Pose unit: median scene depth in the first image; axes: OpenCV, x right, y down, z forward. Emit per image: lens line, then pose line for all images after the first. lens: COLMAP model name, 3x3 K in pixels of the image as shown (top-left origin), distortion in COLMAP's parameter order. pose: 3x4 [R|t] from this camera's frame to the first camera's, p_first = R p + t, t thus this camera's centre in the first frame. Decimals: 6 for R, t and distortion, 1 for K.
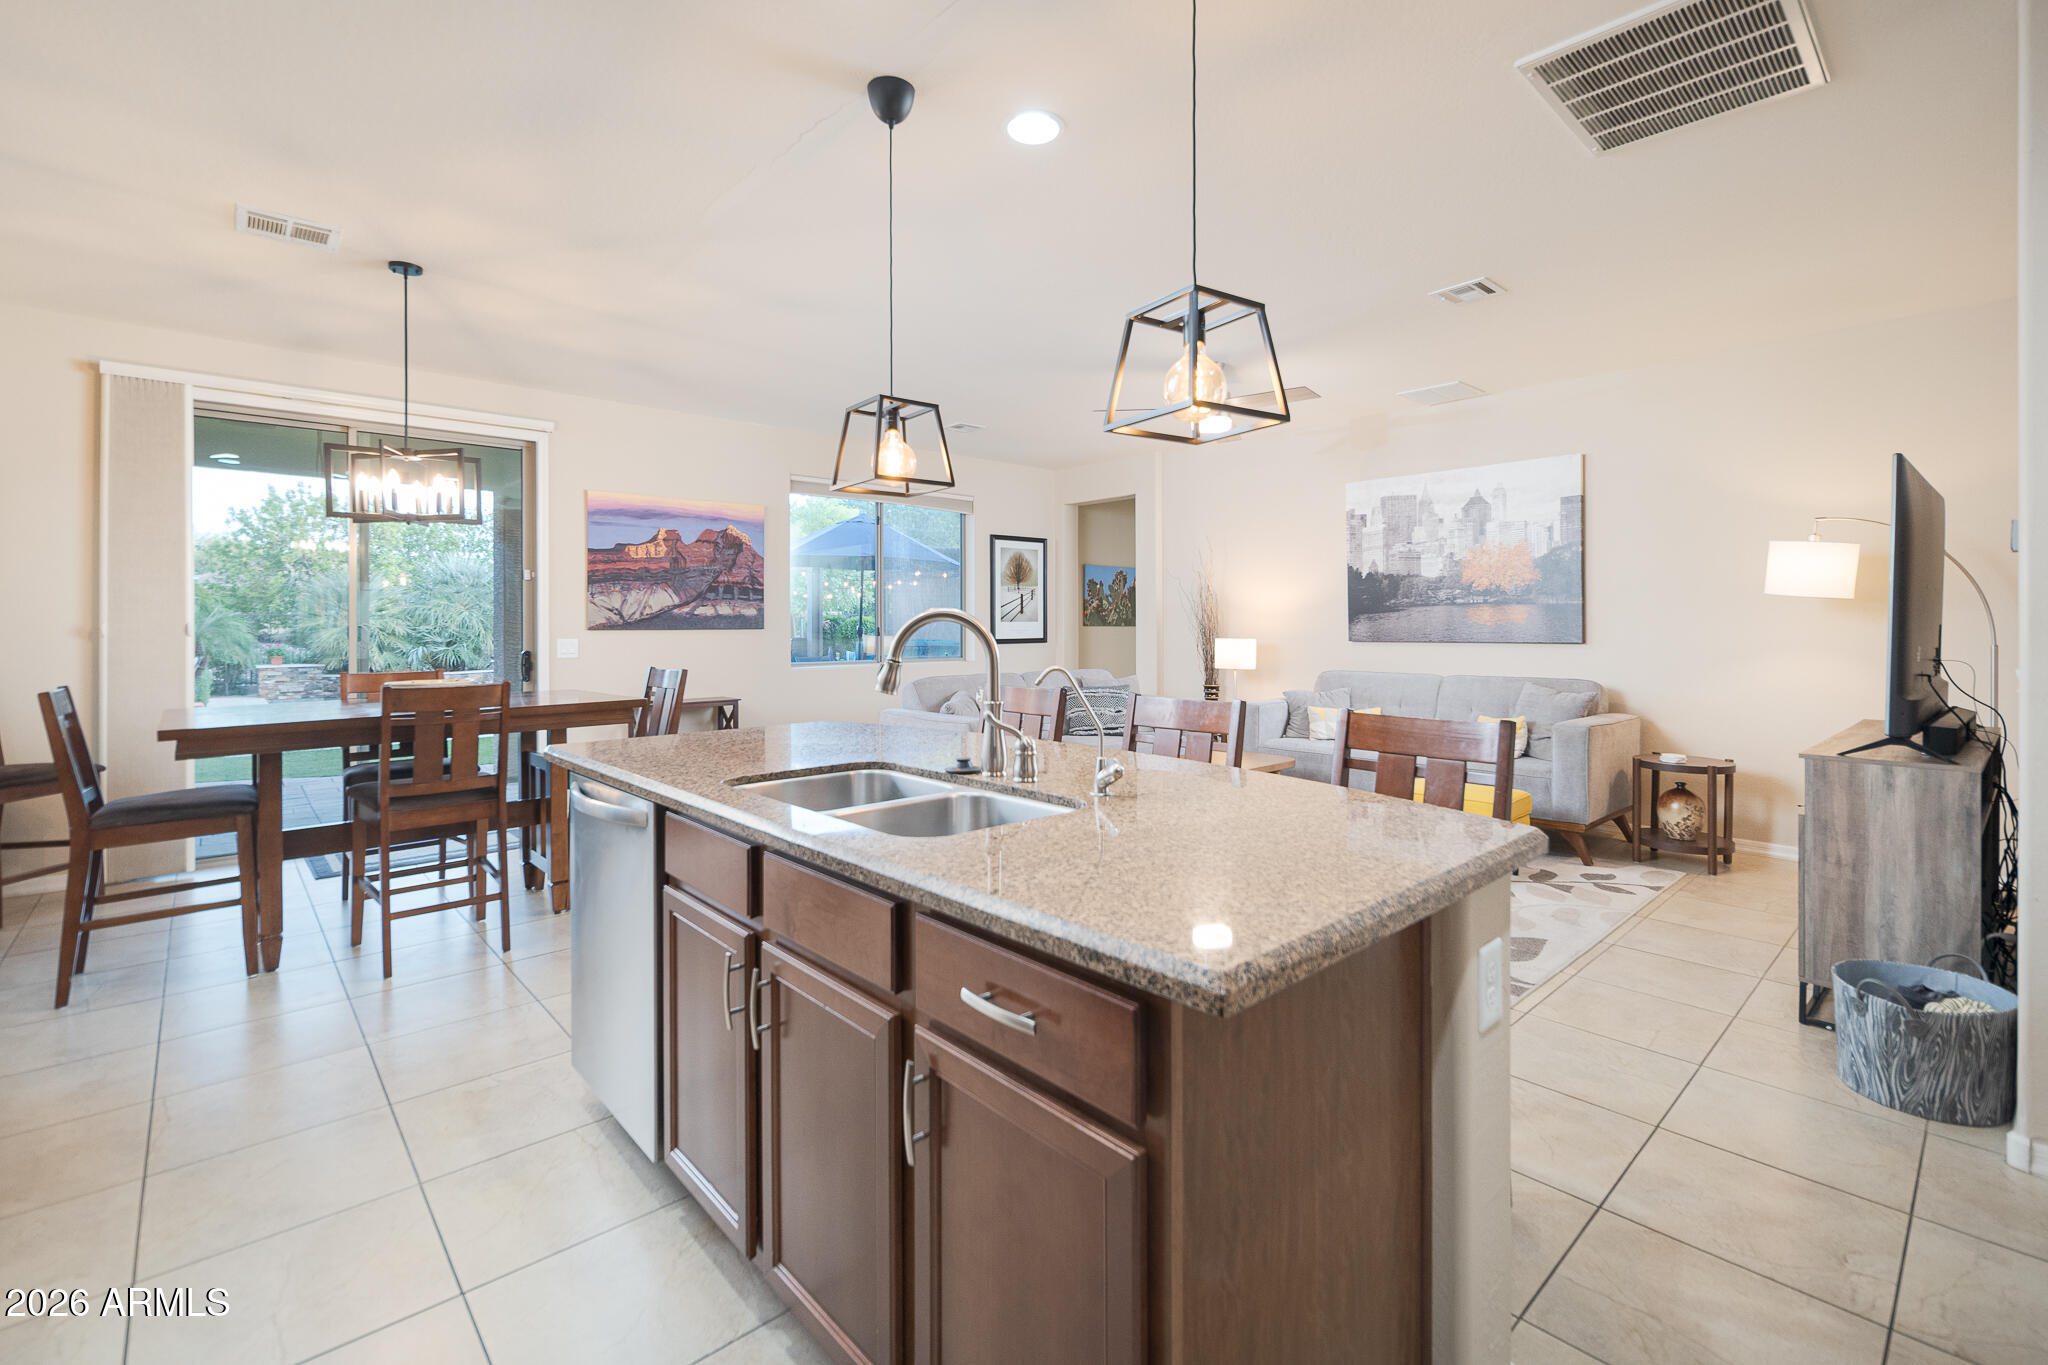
lens RADIAL K [[908.3, 0, 1018.3], [0, 908.3, 630.2], [0, 0, 1]] dist [0.008231, -0.003863]
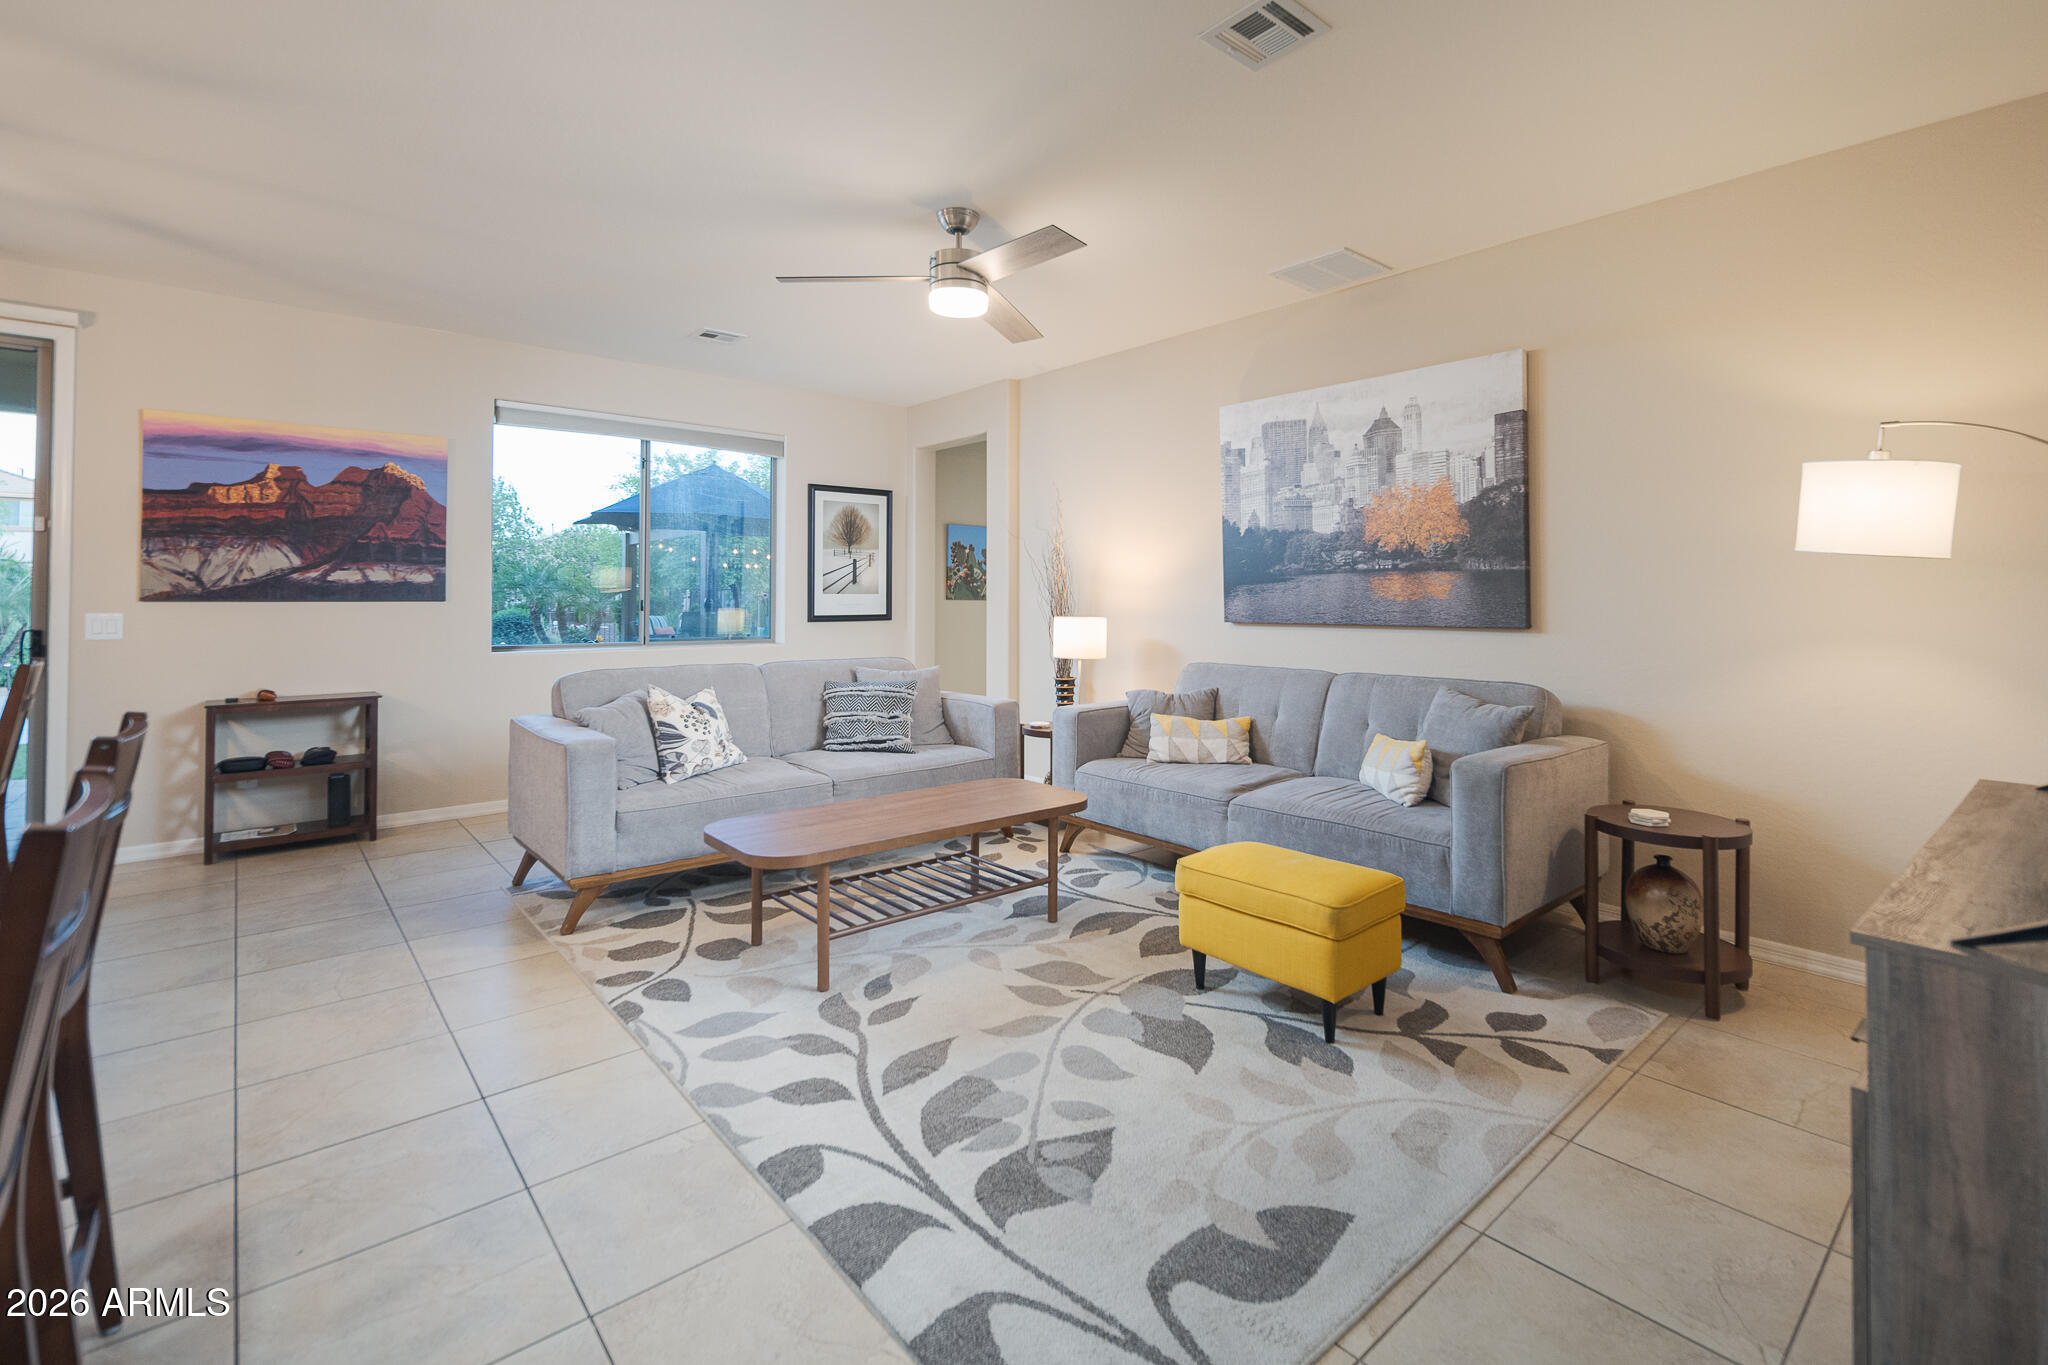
lens RADIAL K [[908.3, 0, 1025.9], [0, 908.3, 584.7], [0, 0, 1]] dist [0.008231, -0.003863]
pose [[0.999409, 0.004888, -0.034027, 0.251968], [-0.005634, 0.999745, -0.021865, -0.001263], [0.033911, 0.022044, 0.999182, 0.290423]]
